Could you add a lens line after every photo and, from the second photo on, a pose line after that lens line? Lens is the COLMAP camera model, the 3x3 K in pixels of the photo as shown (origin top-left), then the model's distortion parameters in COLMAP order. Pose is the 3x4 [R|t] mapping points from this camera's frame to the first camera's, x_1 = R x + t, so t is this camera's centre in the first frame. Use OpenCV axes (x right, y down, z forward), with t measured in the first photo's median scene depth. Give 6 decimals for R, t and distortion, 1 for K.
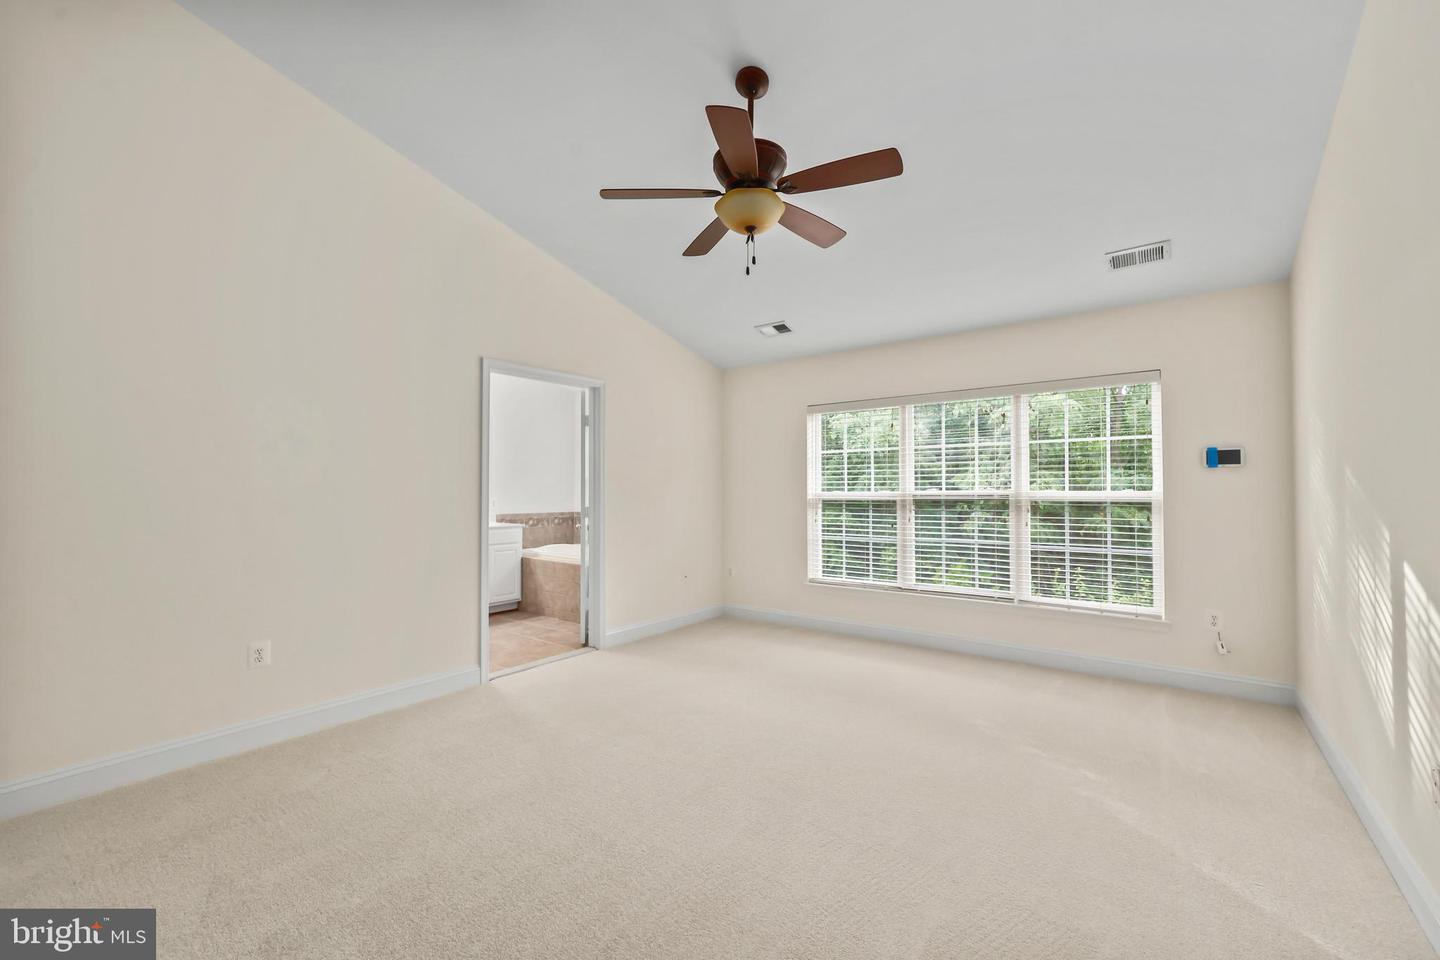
lens RADIAL K [[597.4, 0, 722.9], [0, 597.4, 482.0], [0, 0, 1]] dist [-0.000069, 0.000057]
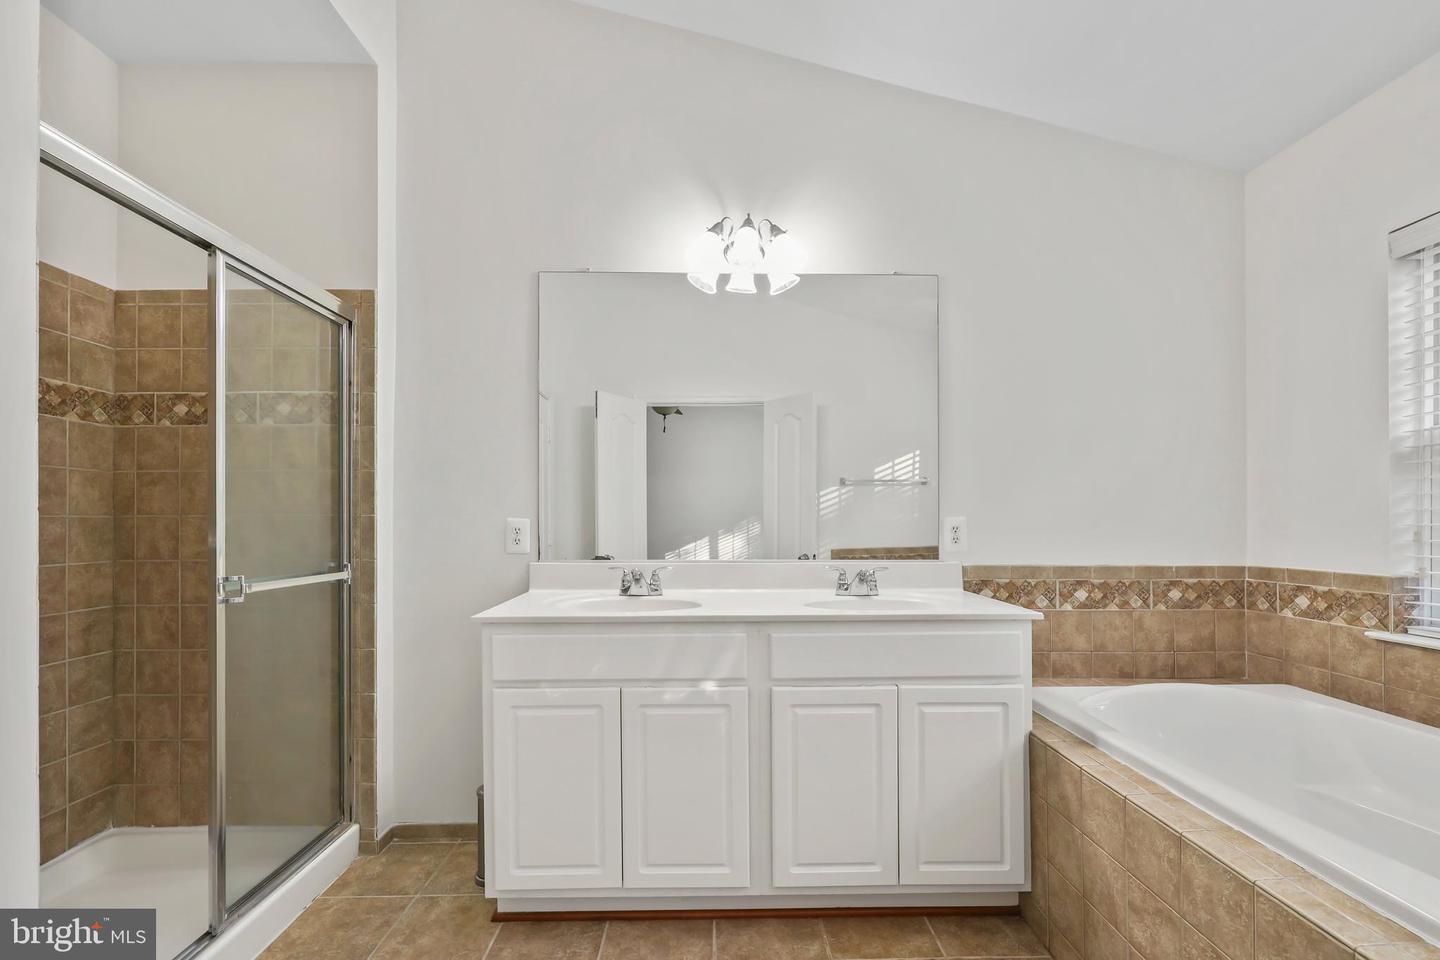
lens RADIAL K [[592.8, 0, 723.0], [0, 592.8, 508.8], [0, 0, 1]] dist [0.000144, -0.000003]
pose [[0.616254, -0.011428, -0.787464, -0.198030], [0.013638, 0.999900, -0.003838, 0.020426], [0.787429, -0.008374, 0.616348, 0.686067]]
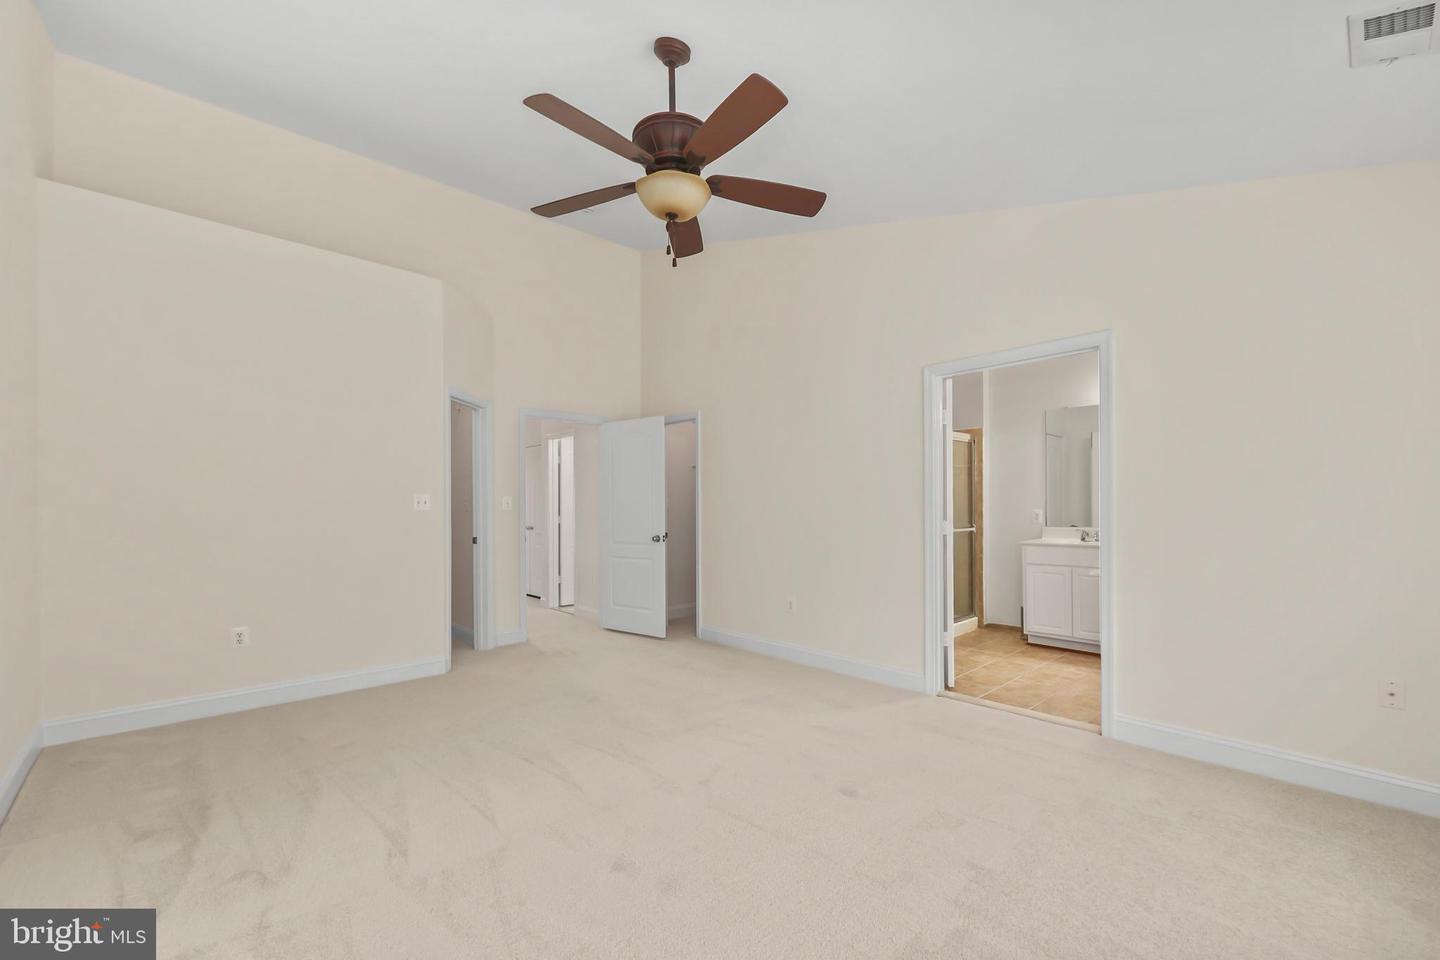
lens RADIAL K [[592.8, 0, 723.0], [0, 592.8, 508.8], [0, 0, 1]] dist [0.000144, -0.000003]
pose [[-0.176911, 0.013391, -0.984136, 0.386927], [0.021985, 0.999712, 0.009651, 0.003591], [0.983981, -0.019929, -0.177154, 0.507368]]
